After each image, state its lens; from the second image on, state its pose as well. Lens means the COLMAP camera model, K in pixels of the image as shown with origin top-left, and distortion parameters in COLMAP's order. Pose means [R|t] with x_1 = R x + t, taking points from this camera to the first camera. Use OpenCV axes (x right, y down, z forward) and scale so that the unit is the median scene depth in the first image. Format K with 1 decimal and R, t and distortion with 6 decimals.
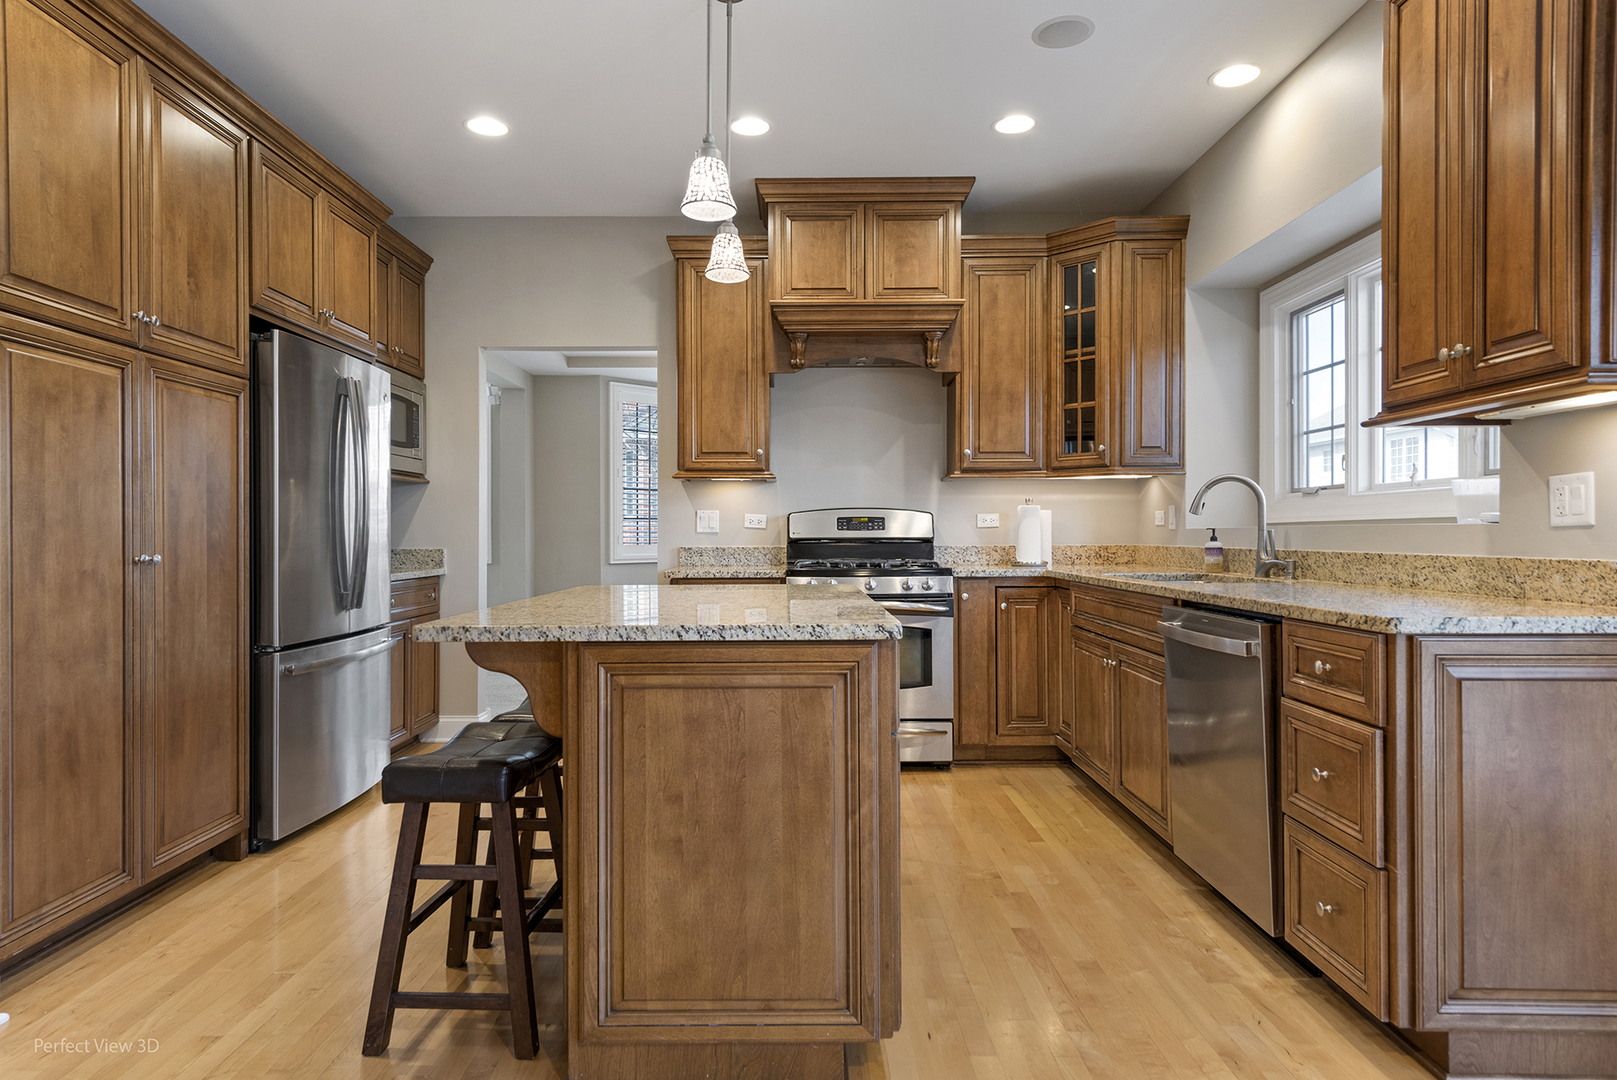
lens RADIAL K [[944.2, 0, 806.7], [0, 944.2, 538.3], [0, 0, 1]] dist [0.009723, -0.004710]
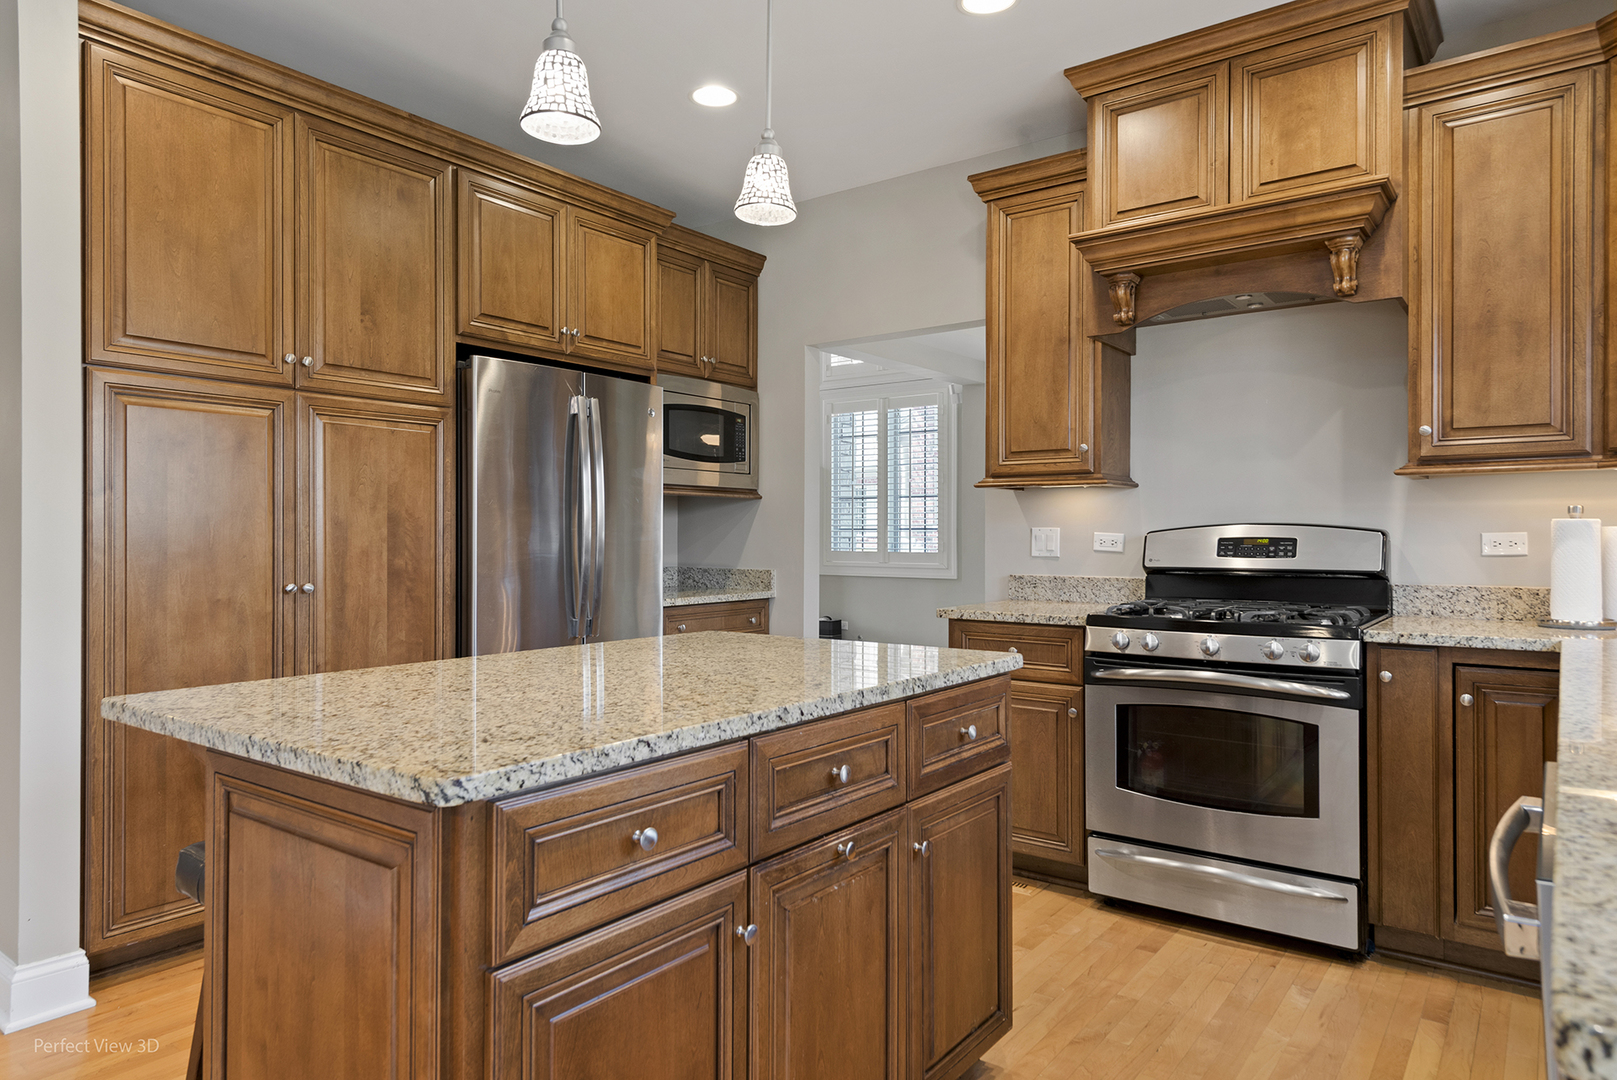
lens RADIAL K [[1006.4, 0, 804.0], [0, 1006.4, 533.8], [0, 0, 1]] dist [0.018764, -0.008736]
pose [[0.791426, 0.002747, -0.611259, 0.268414], [-0.006262, 0.999974, -0.003614, -0.023192], [0.611233, 0.006687, 0.791422, 0.278024]]
